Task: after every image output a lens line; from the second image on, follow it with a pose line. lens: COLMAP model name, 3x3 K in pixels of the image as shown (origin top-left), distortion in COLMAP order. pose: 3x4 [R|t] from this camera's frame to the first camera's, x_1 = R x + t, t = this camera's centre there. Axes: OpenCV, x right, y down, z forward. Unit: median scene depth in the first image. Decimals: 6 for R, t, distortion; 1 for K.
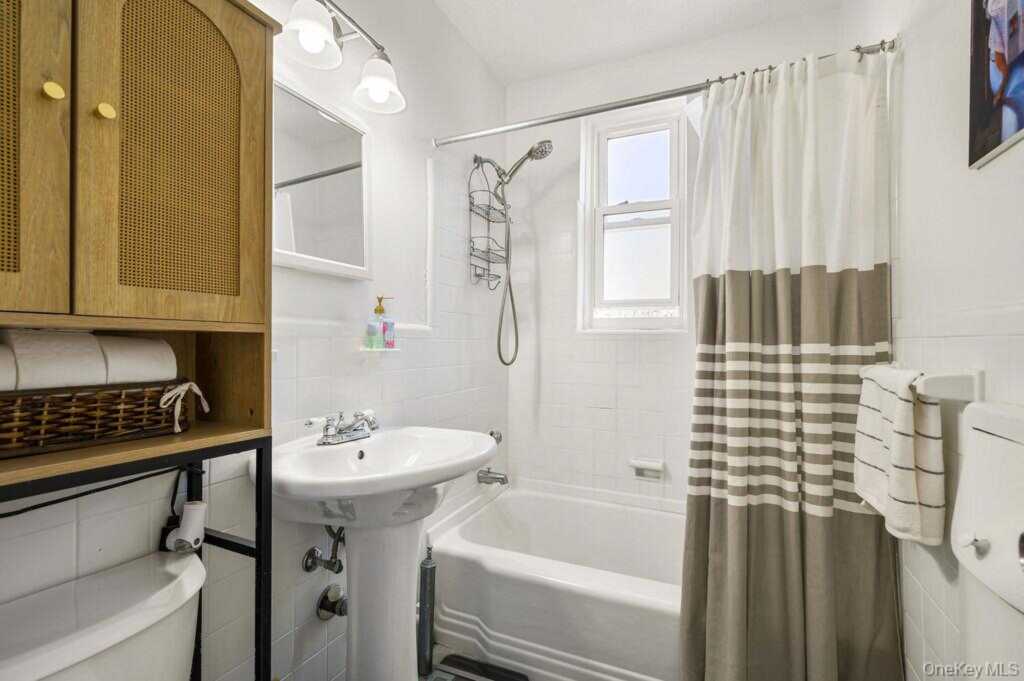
lens RADIAL K [[455.2, 0, 519.7], [0, 455.2, 337.5], [0, 0, 1]] dist [0.002046, -0.000355]
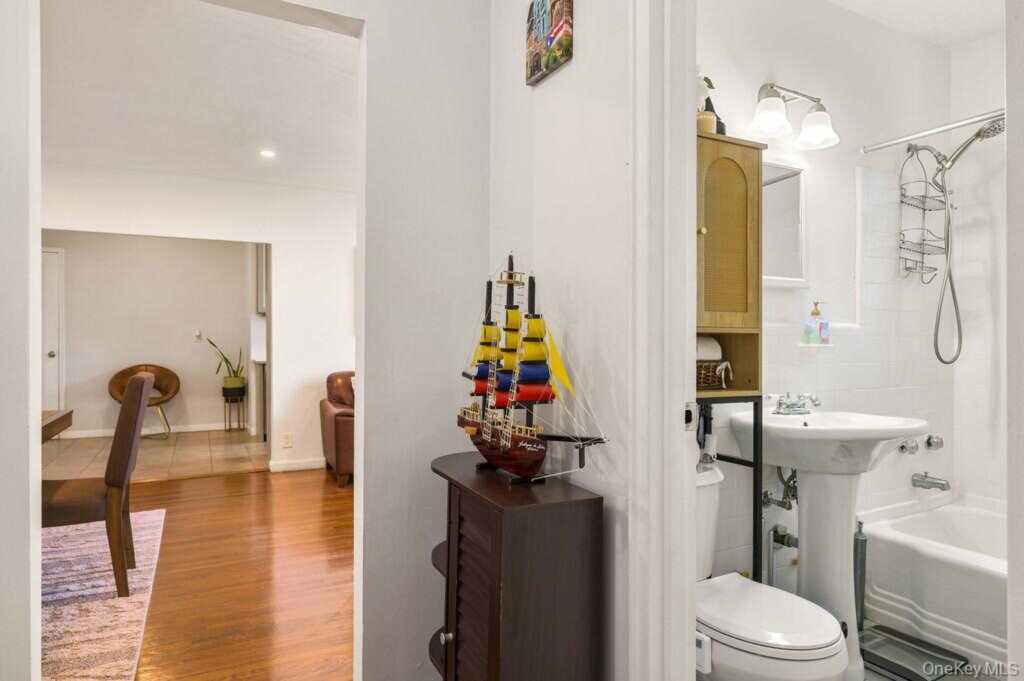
lens RADIAL K [[616.3, 0, 513.7], [0, 616.3, 332.6], [0, 0, 1]] dist [0.001571, 0.007903]
pose [[0.790009, -0.000501, -0.613095, 0.059922], [0.004233, 0.999980, 0.004637, -0.016325], [0.613080, -0.006259, 0.789996, -0.717044]]
